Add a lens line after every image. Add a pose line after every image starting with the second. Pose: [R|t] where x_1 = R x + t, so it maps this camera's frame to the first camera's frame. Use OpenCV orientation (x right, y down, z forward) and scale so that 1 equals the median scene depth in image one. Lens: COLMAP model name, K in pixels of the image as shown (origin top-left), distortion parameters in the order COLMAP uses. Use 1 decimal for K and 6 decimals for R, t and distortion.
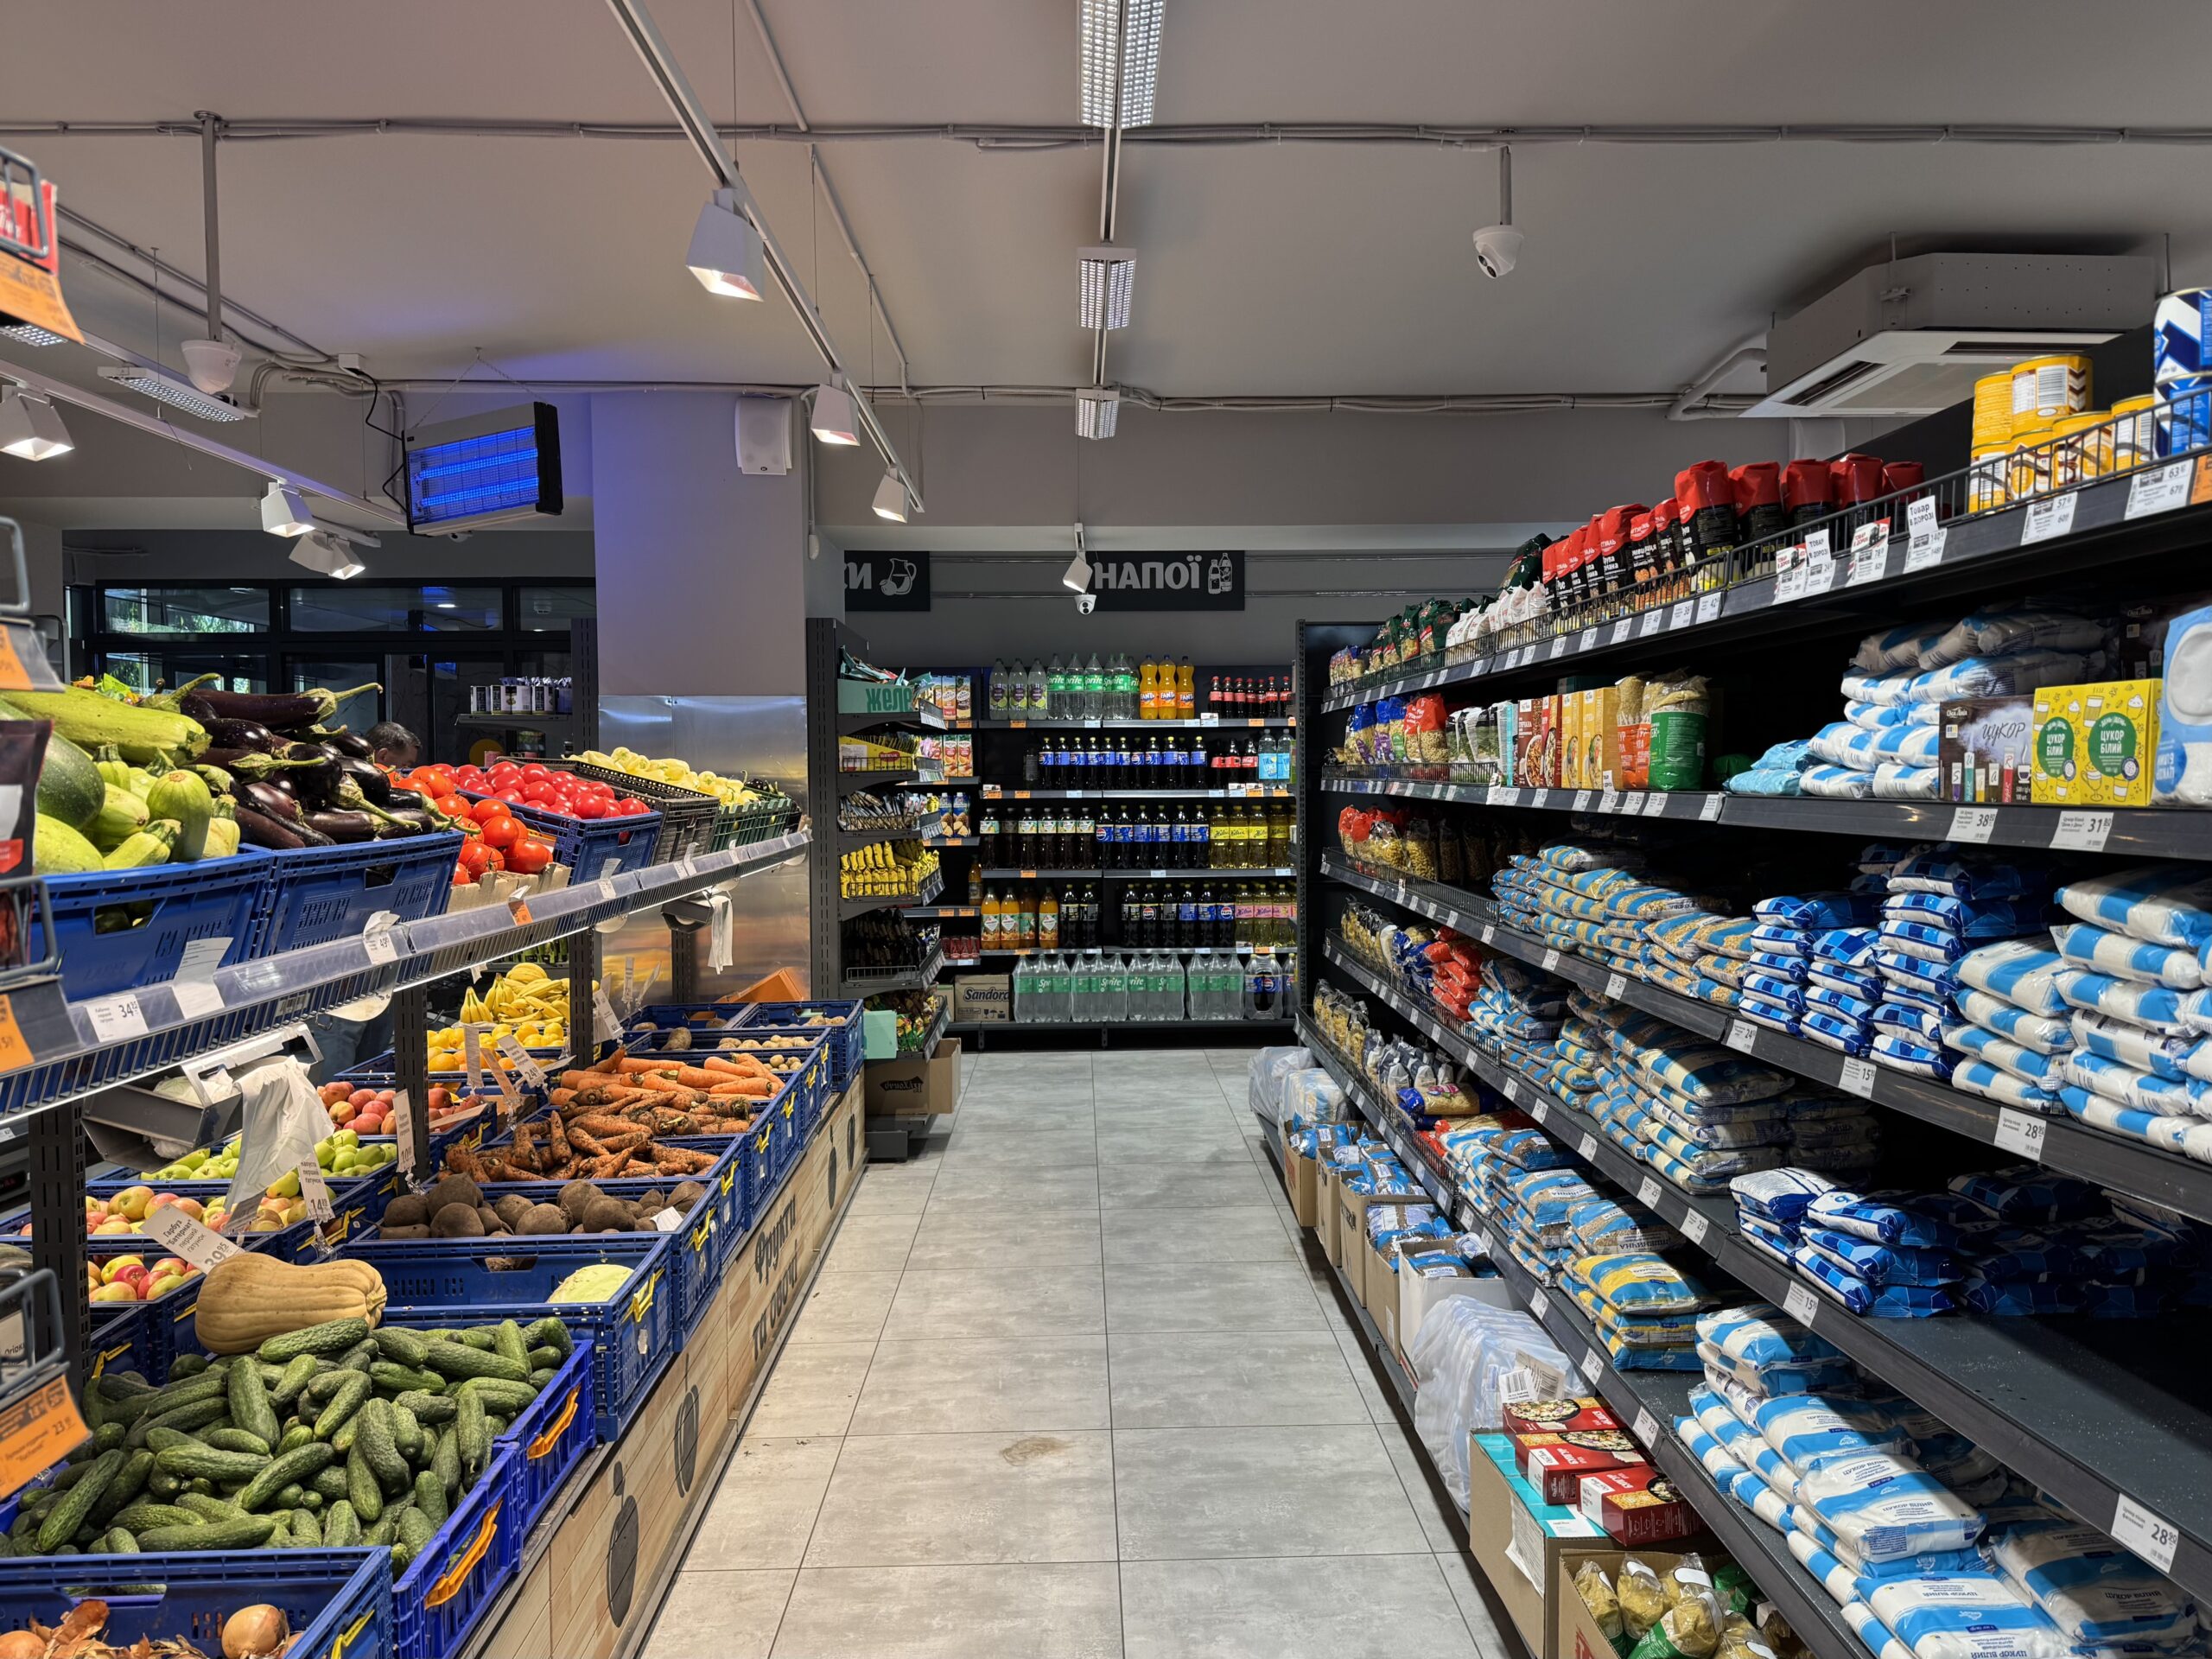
lens RADIAL K [[1572.2, 0, 1088.5], [0, 1572.2, 880.1], [0, 0, 1]] dist [0.019102, -0.049347]
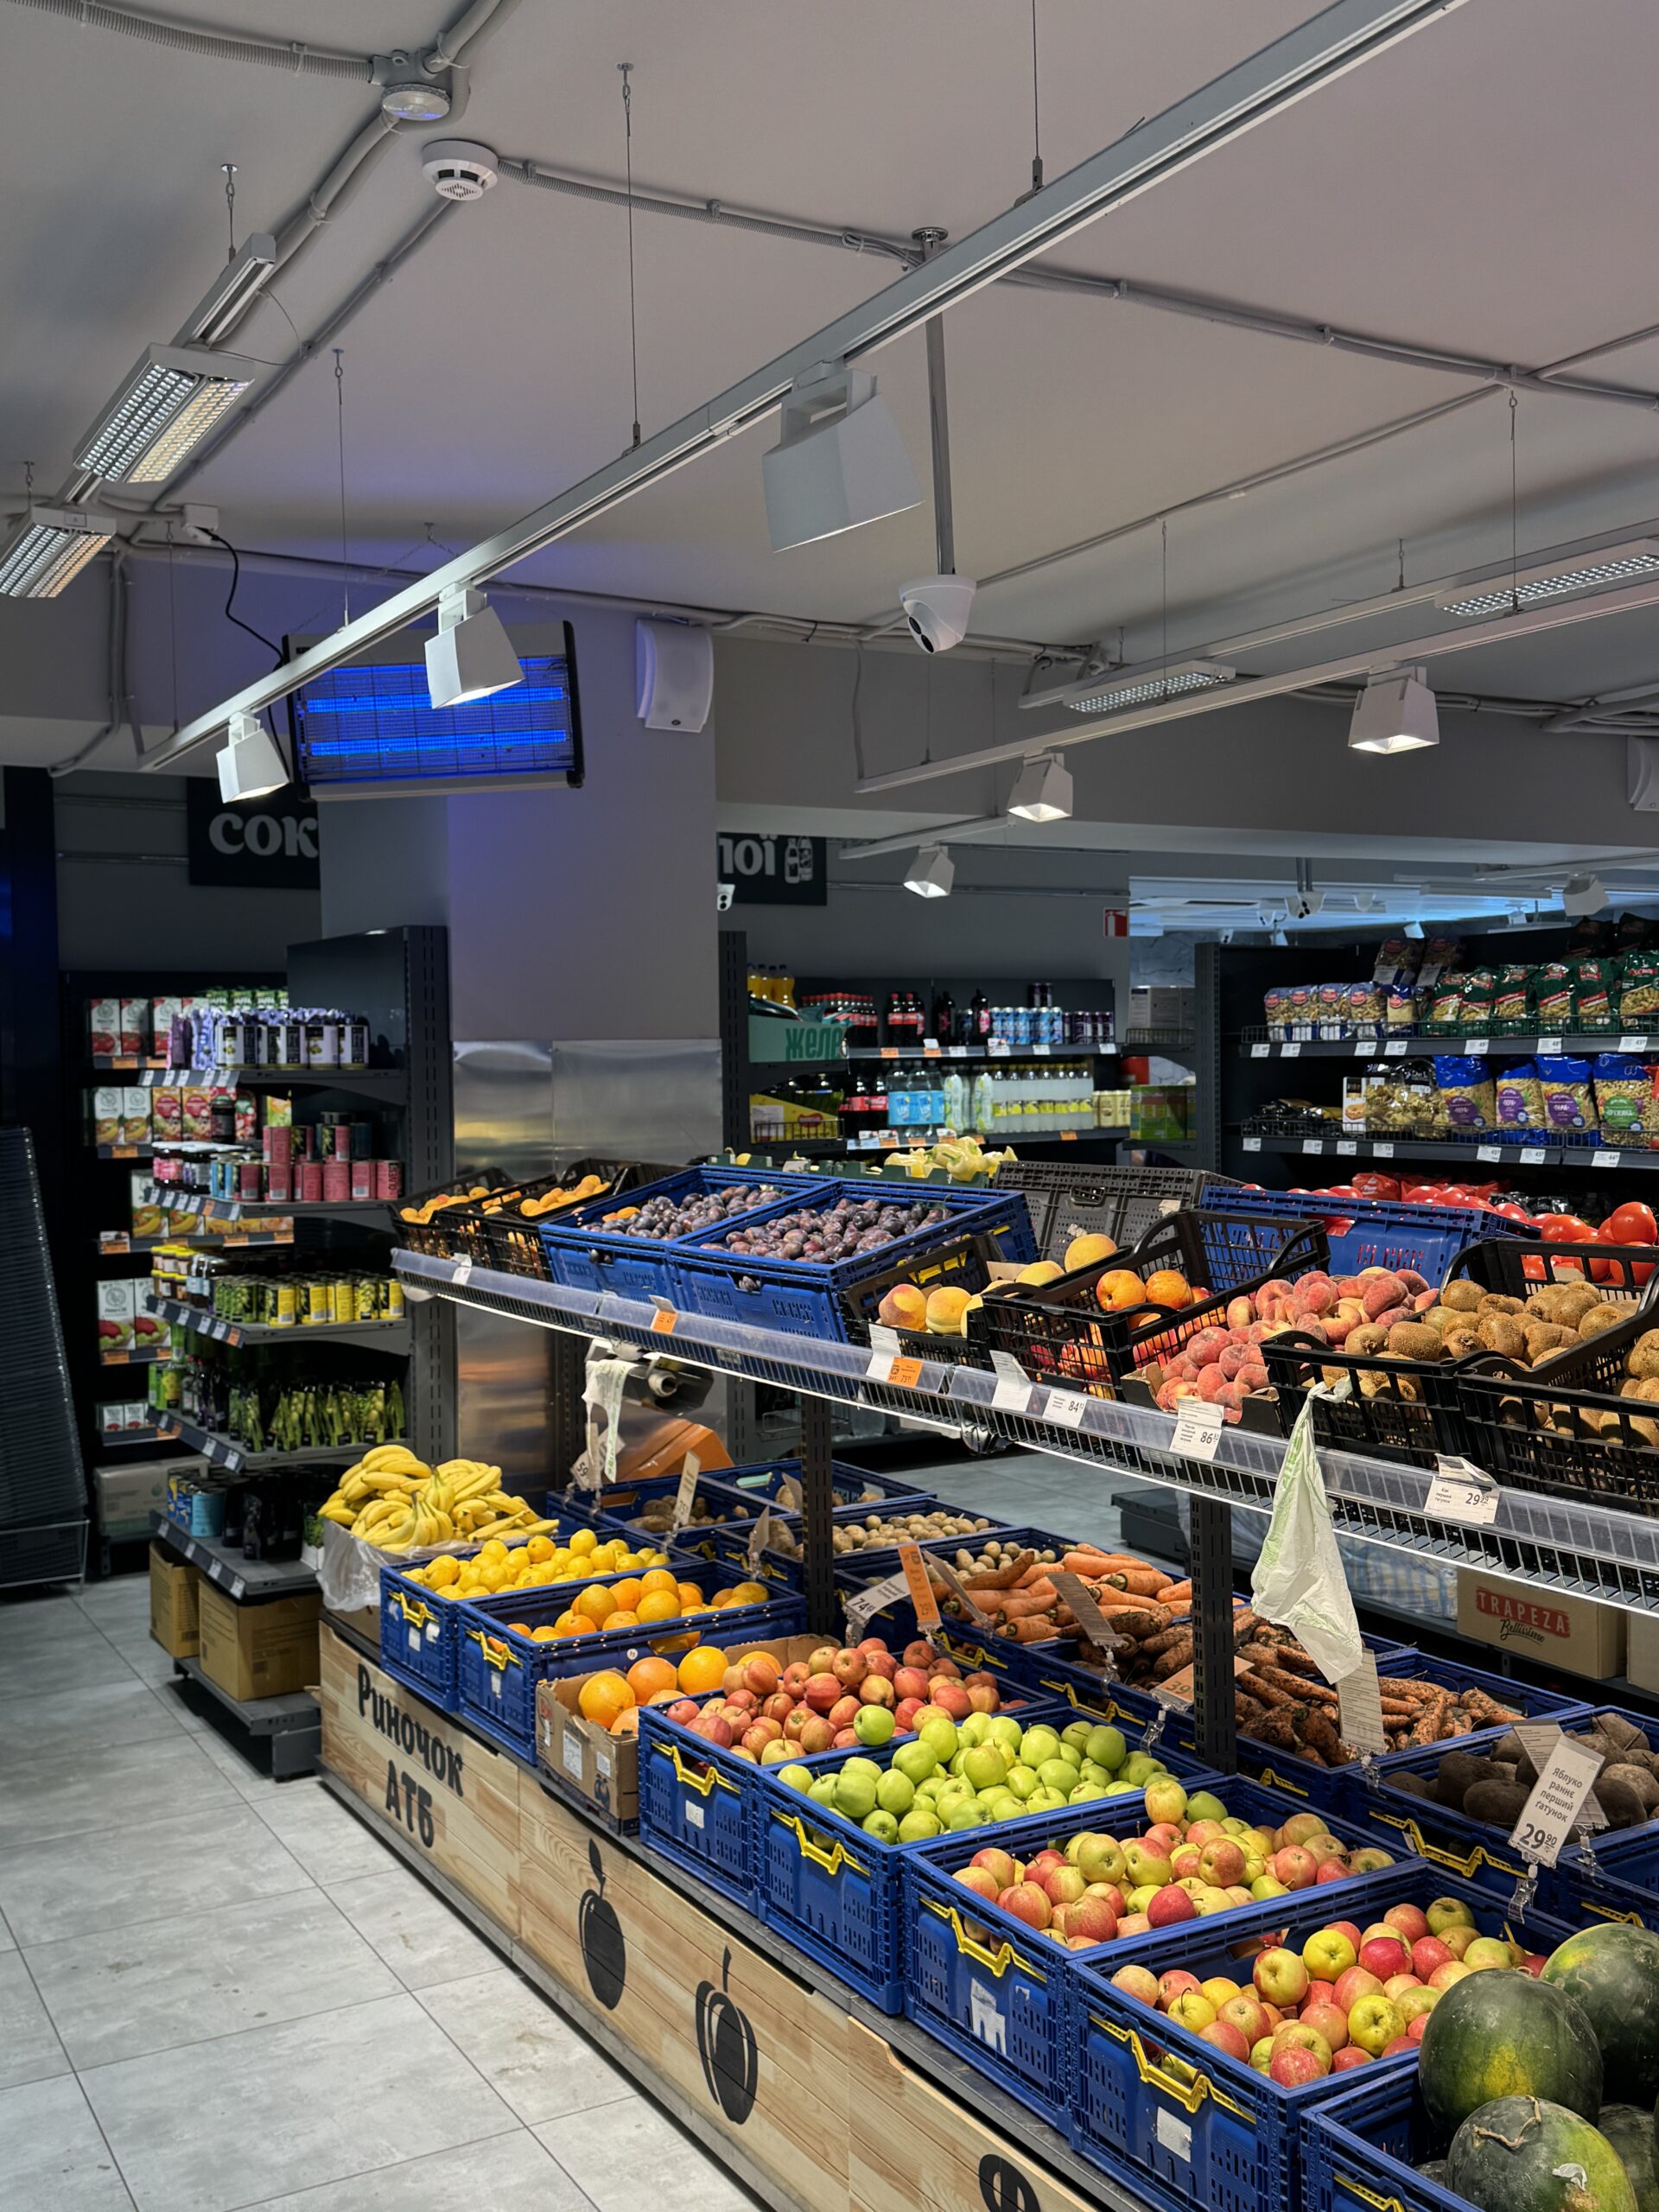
lens RADIAL K [[2142.2, 0, 840.9], [0, 2142.2, 1129.2], [0, 0, 1]] dist [0.021839, 0.000000]
pose [[0.873218, -0.025164, 0.486680, -0.591561], [0.045909, 0.998472, -0.030745, -0.042963], [-0.485163, 0.049190, 0.873039, 0.125217]]
